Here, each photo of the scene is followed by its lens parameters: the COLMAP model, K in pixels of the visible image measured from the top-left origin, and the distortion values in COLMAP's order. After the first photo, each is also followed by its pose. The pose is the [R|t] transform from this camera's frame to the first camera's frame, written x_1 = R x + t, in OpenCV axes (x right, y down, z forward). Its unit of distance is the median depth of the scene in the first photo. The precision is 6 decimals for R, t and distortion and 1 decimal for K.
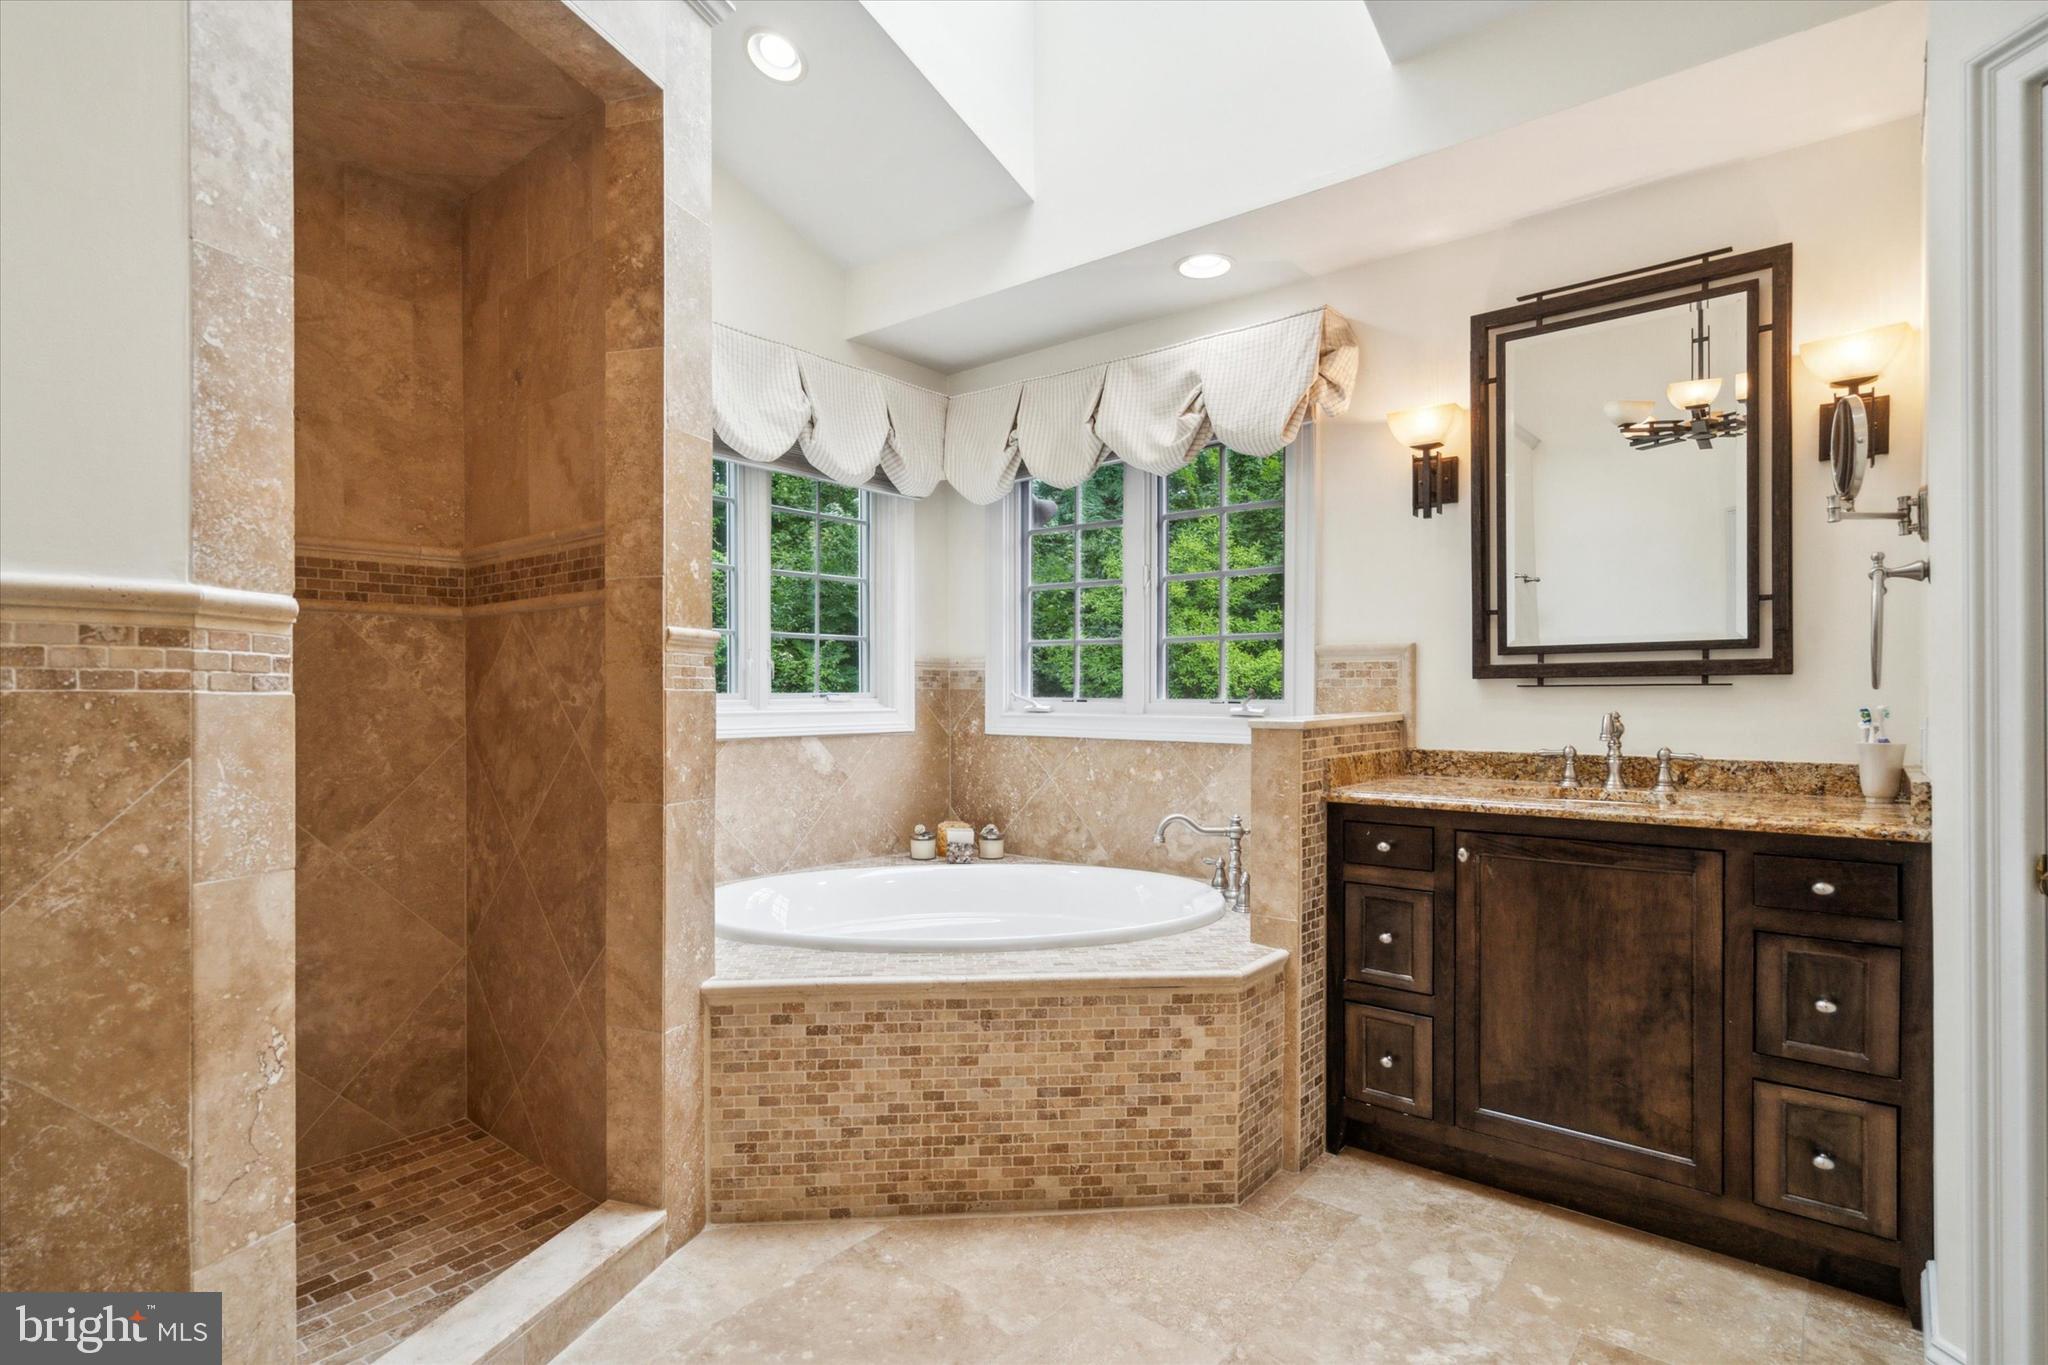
lens RADIAL K [[945.7, 0, 999.6], [0, 945.7, 699.5], [0, 0, 1]] dist [0.004470, 0.000530]
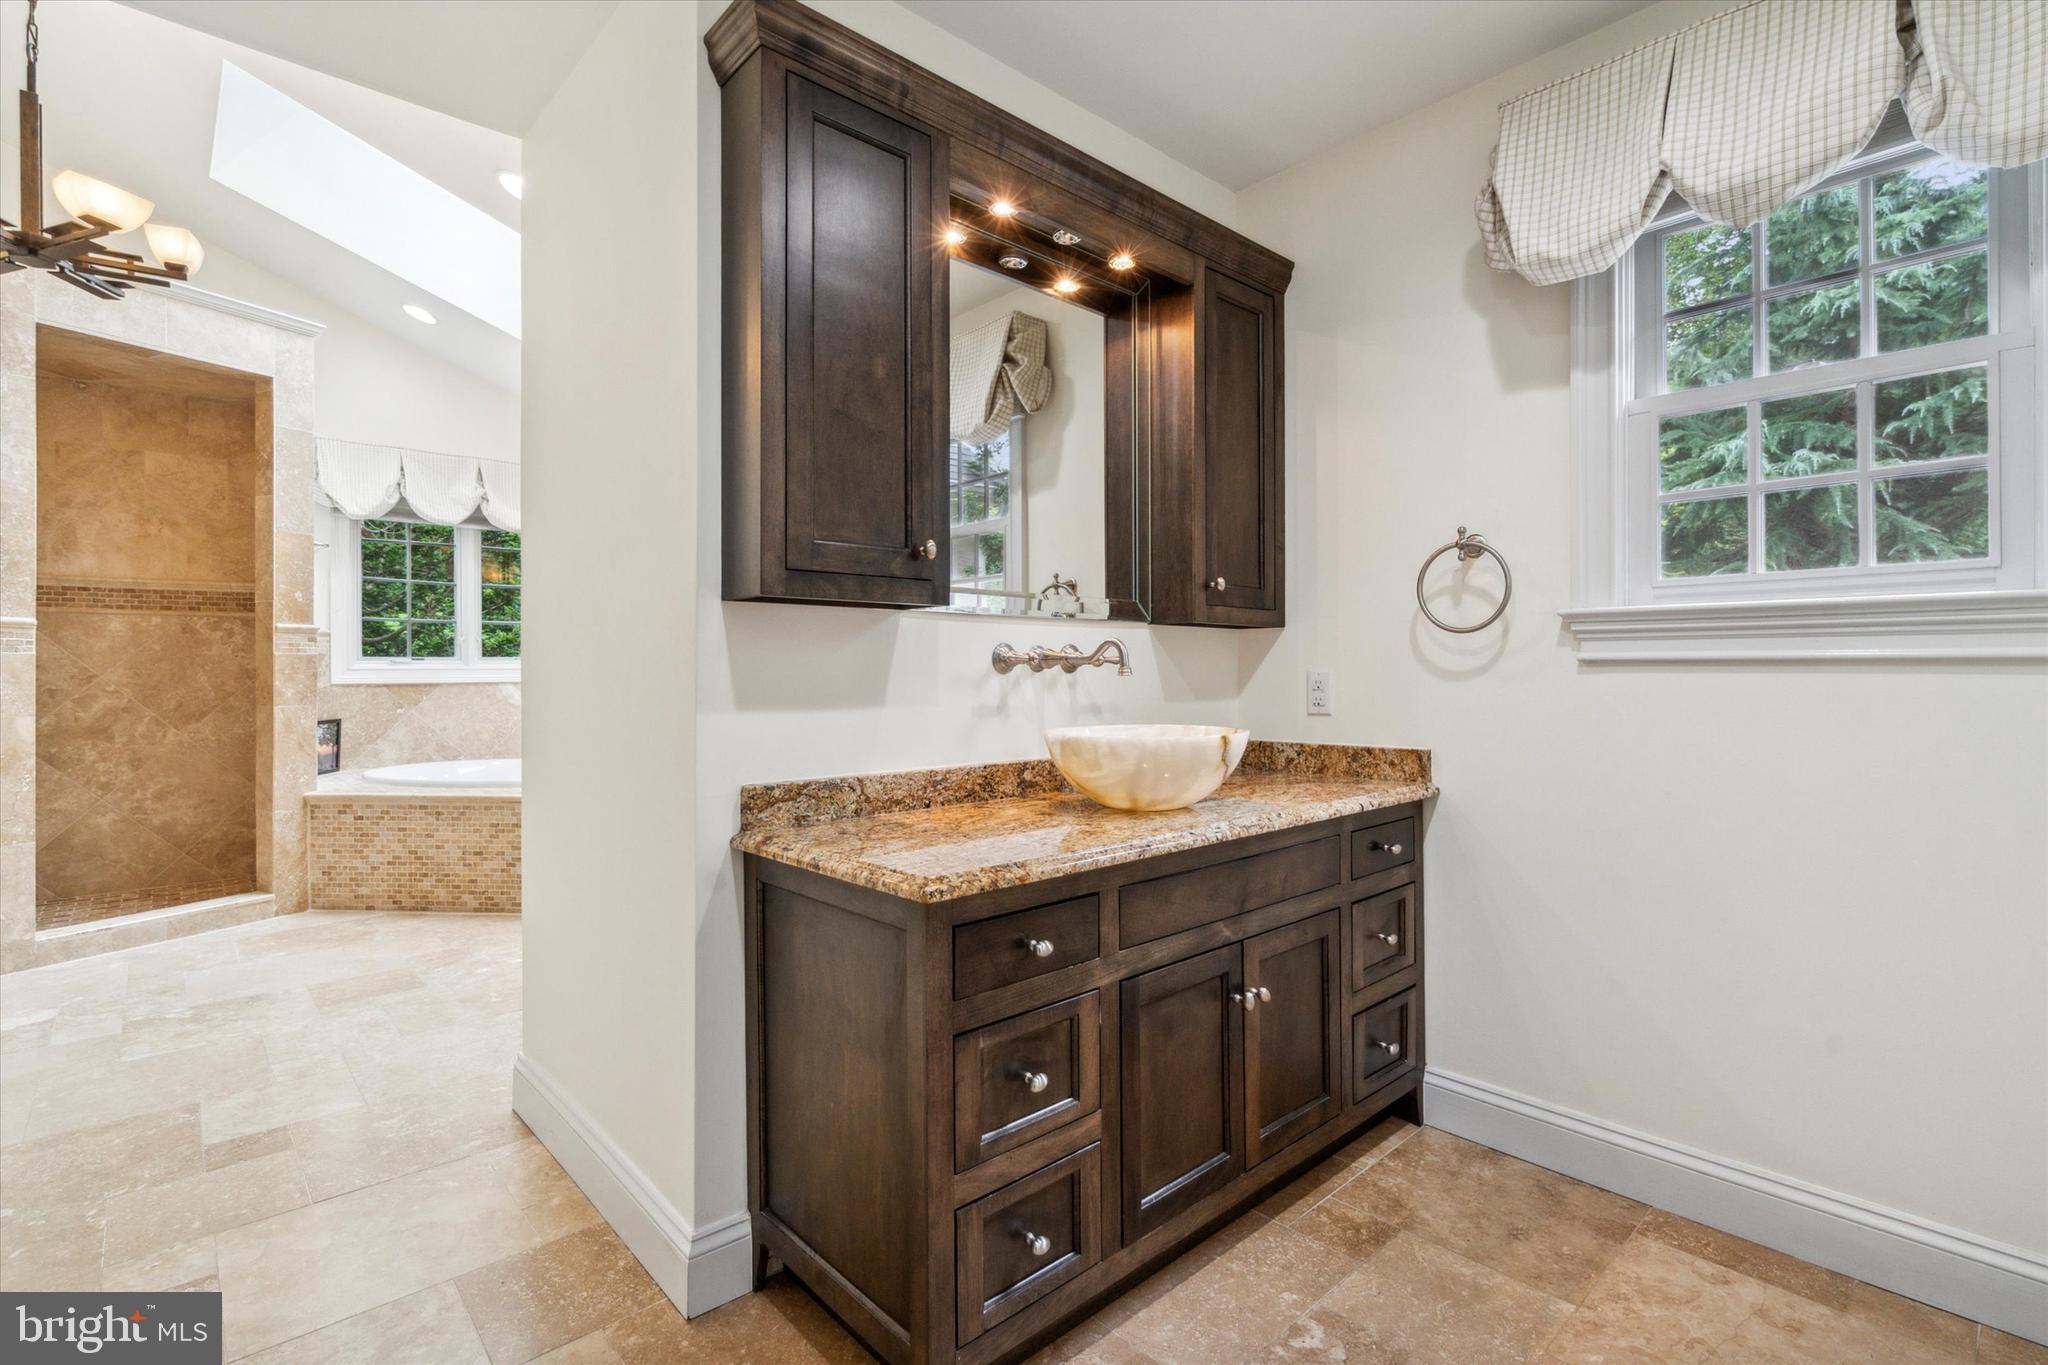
lens RADIAL K [[945.7, 0, 1092.0], [0, 945.7, 665.7], [0, 0, 1]] dist [0.004470, 0.000530]
pose [[0.989995, -0.001379, -0.141097, 1.644632], [0.000663, 0.999987, -0.005125, 0.028014], [0.141102, 0.004980, 0.989983, -0.806197]]
